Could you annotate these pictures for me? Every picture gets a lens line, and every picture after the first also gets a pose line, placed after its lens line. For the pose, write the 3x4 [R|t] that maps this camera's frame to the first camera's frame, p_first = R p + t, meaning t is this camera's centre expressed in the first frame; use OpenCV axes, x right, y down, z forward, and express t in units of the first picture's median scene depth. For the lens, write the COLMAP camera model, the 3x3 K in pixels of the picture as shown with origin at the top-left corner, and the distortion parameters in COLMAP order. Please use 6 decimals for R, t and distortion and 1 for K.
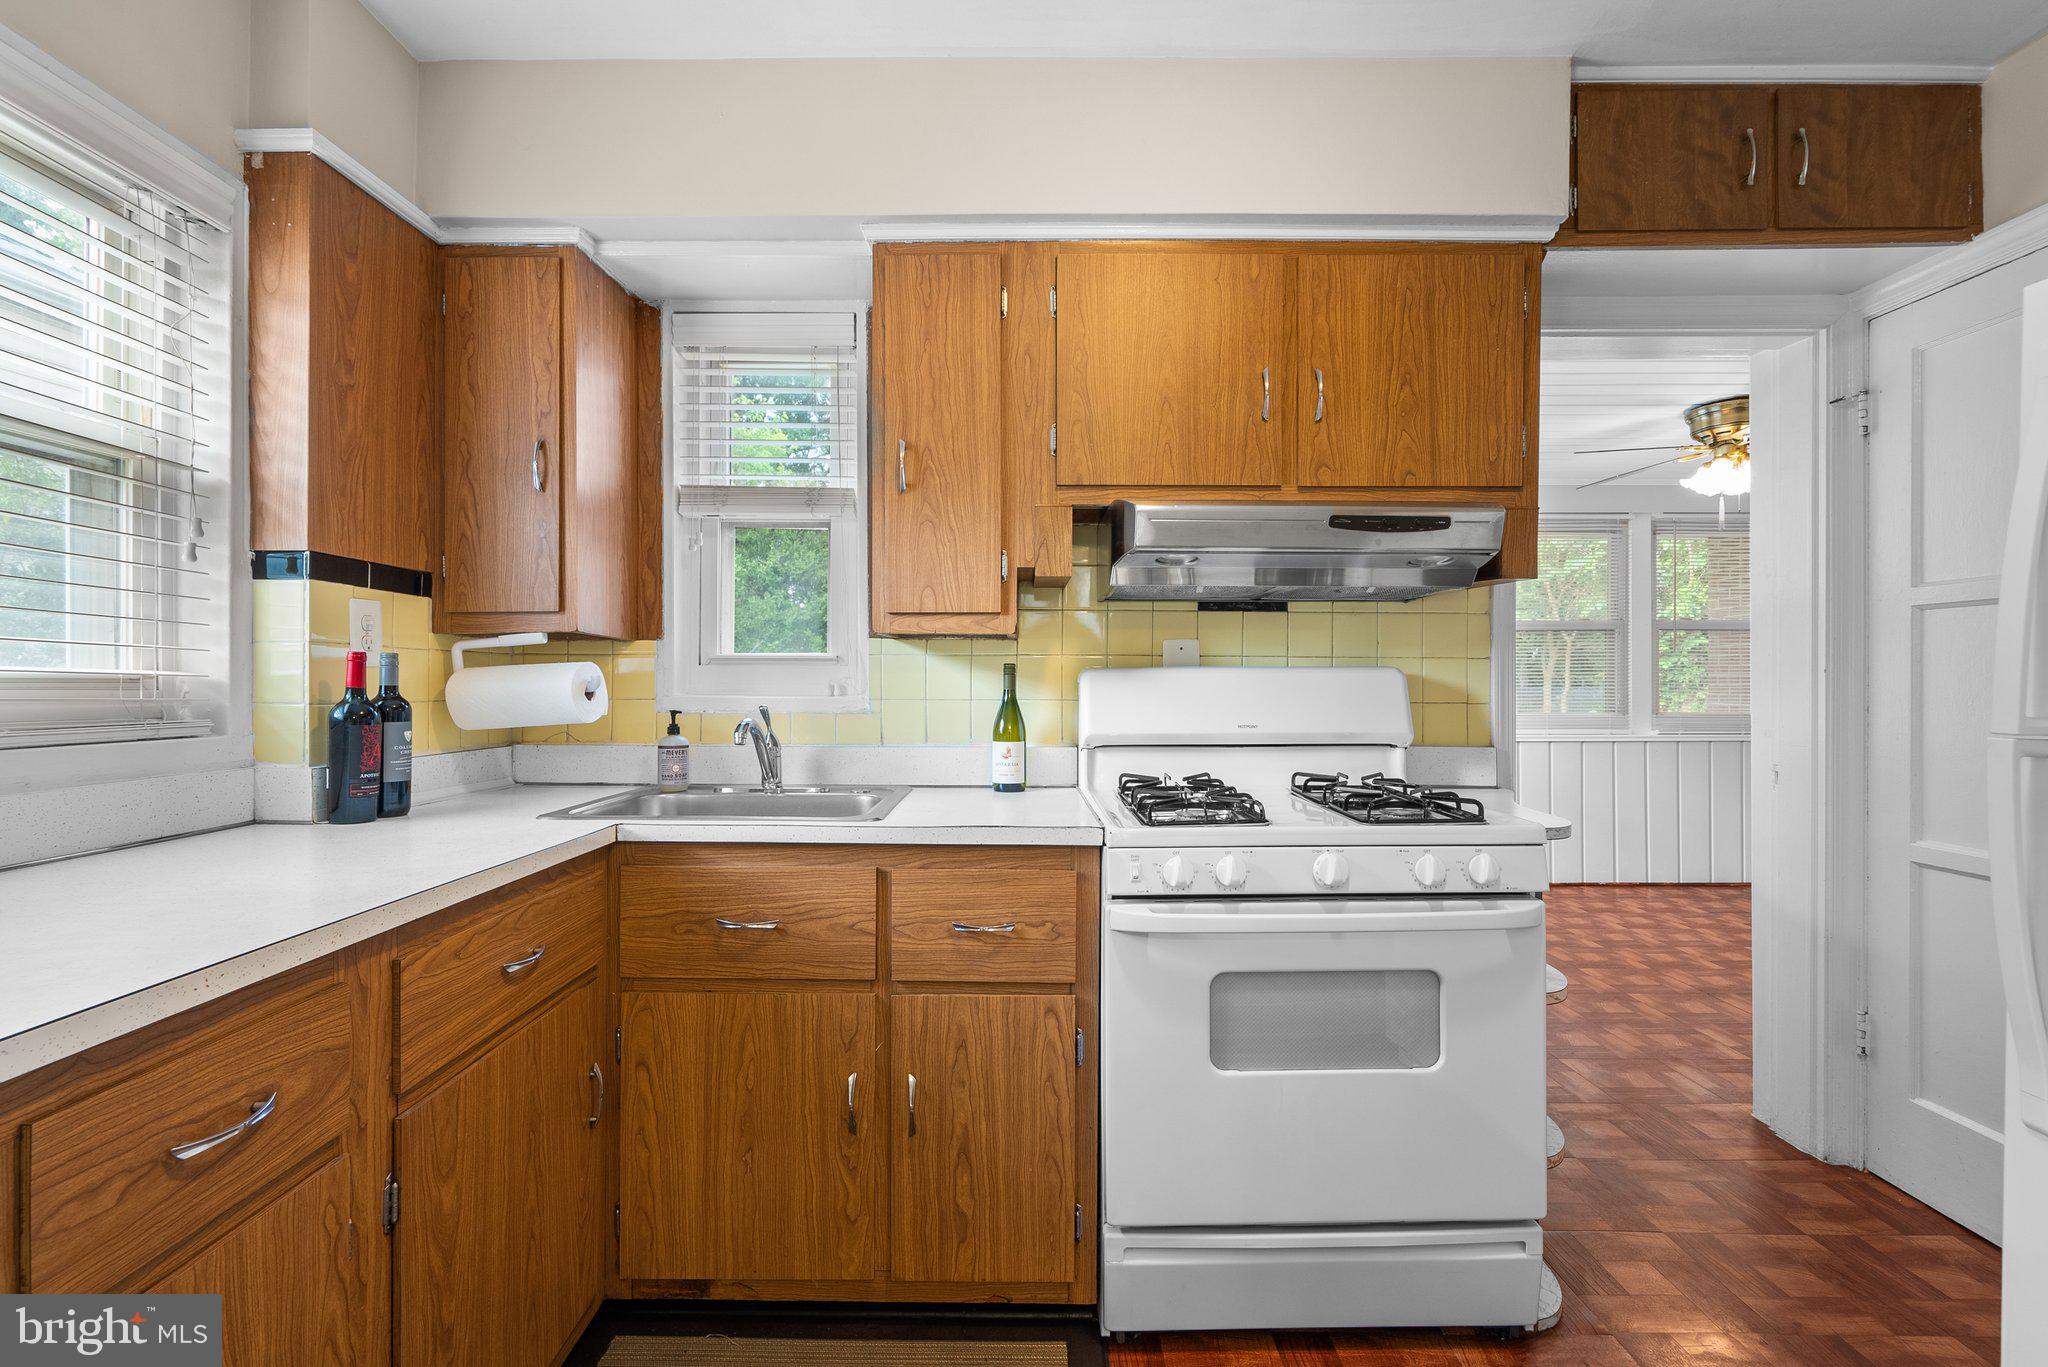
lens RADIAL K [[946.7, 0, 1024.0], [0, 946.7, 683.5], [0, 0, 1]] dist [0.008585, 0.000521]
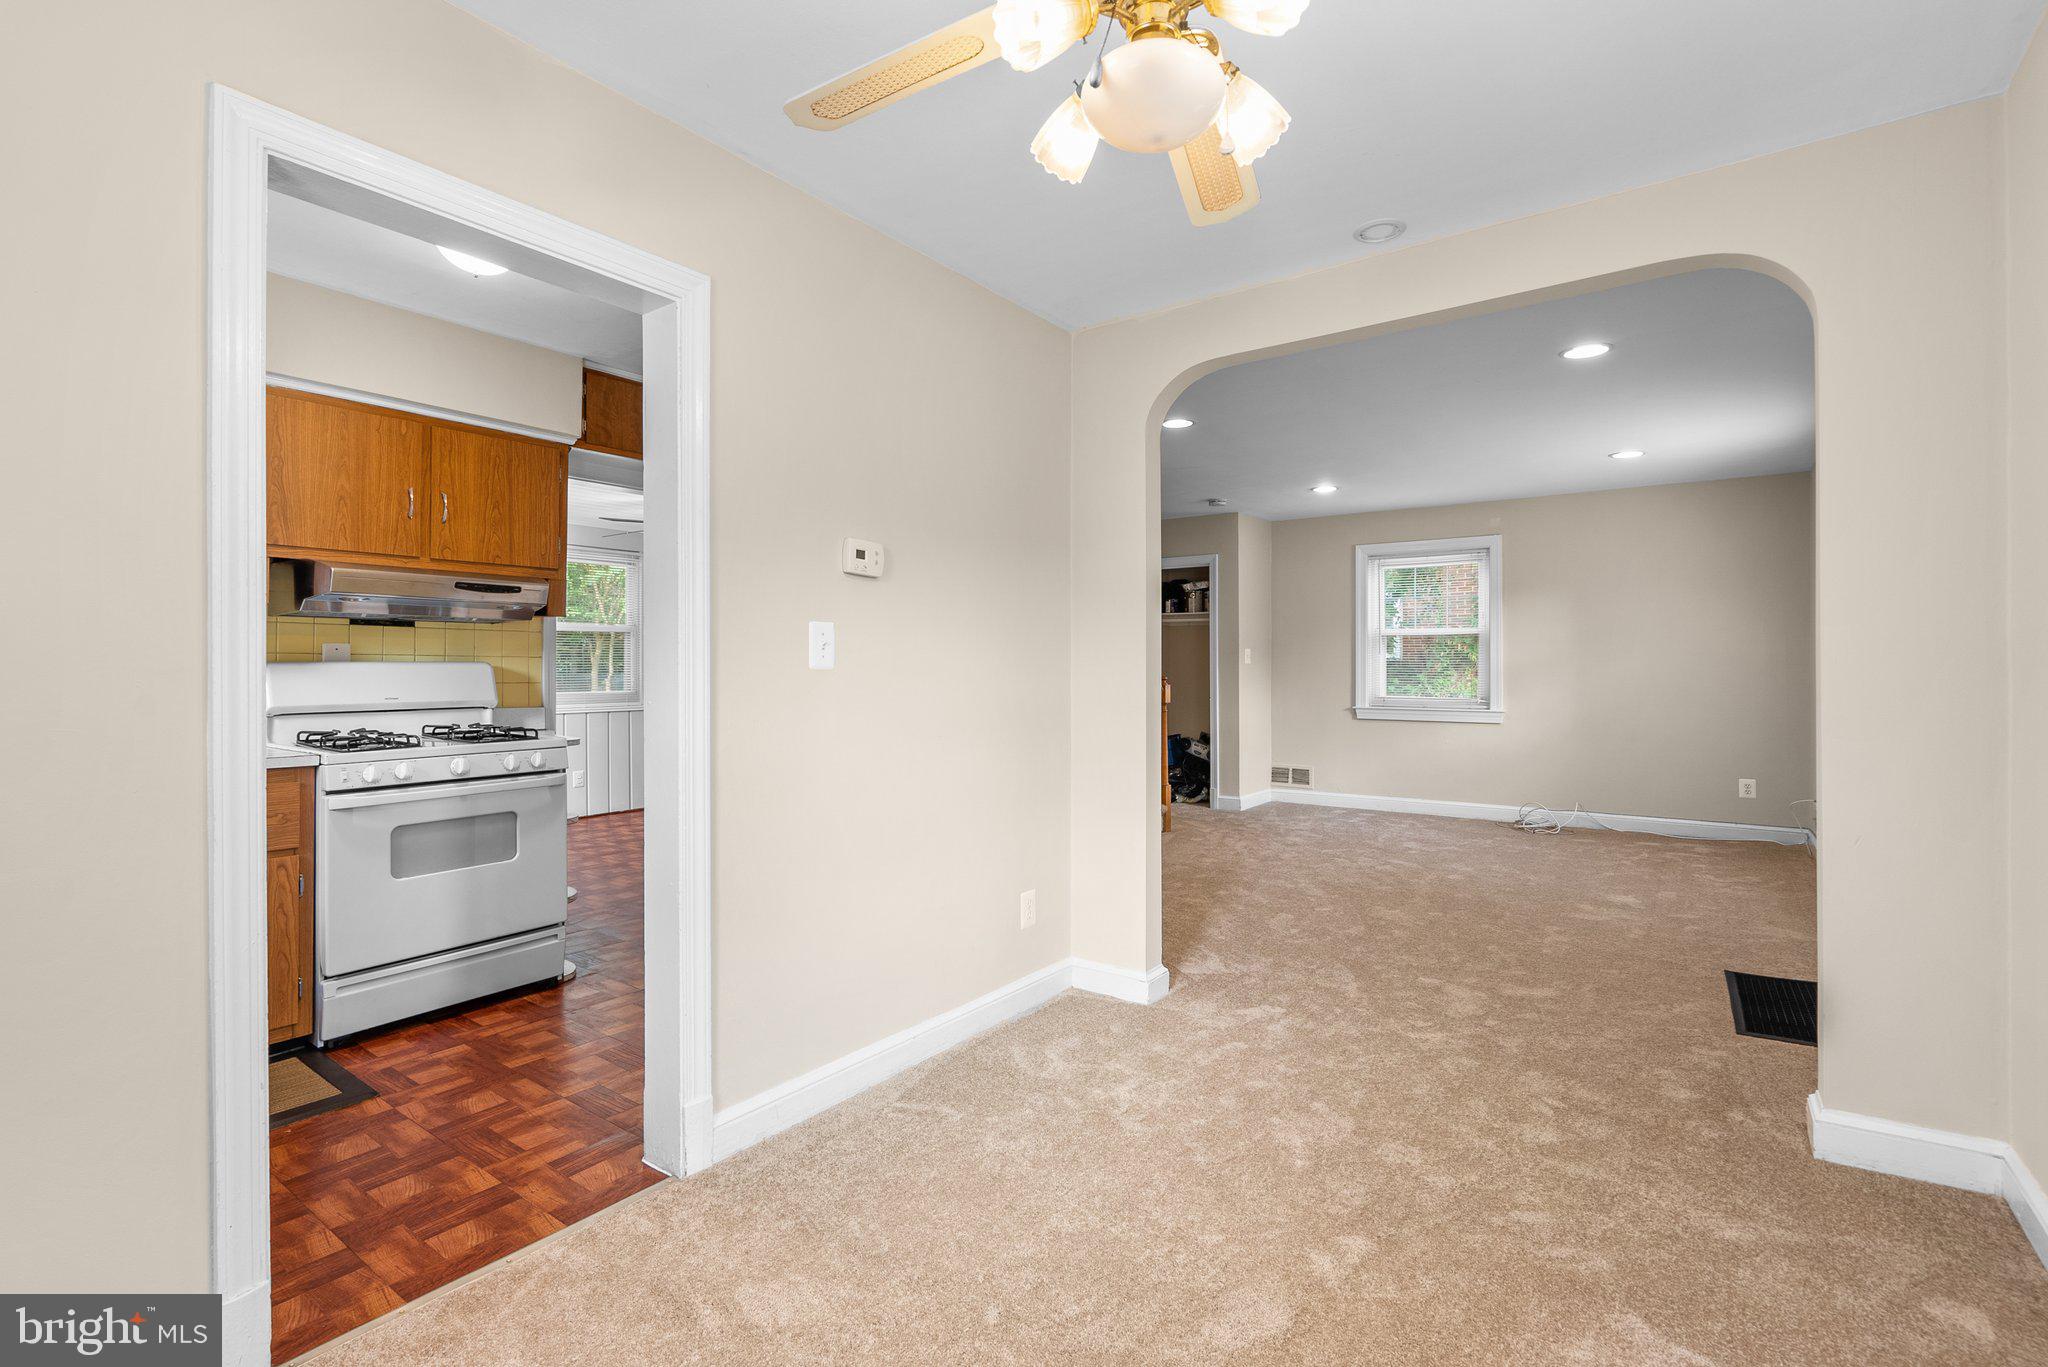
lens RADIAL K [[923.1, 0, 1014.1], [0, 923.1, 656.8], [0, 0, 1]] dist [-0.010269, -0.000128]
pose [[0.599325, 0.007370, 0.800472, -0.412056], [0.003810, 0.999920, -0.012059, -0.003842], [-0.800497, 0.010277, 0.599249, -0.851318]]
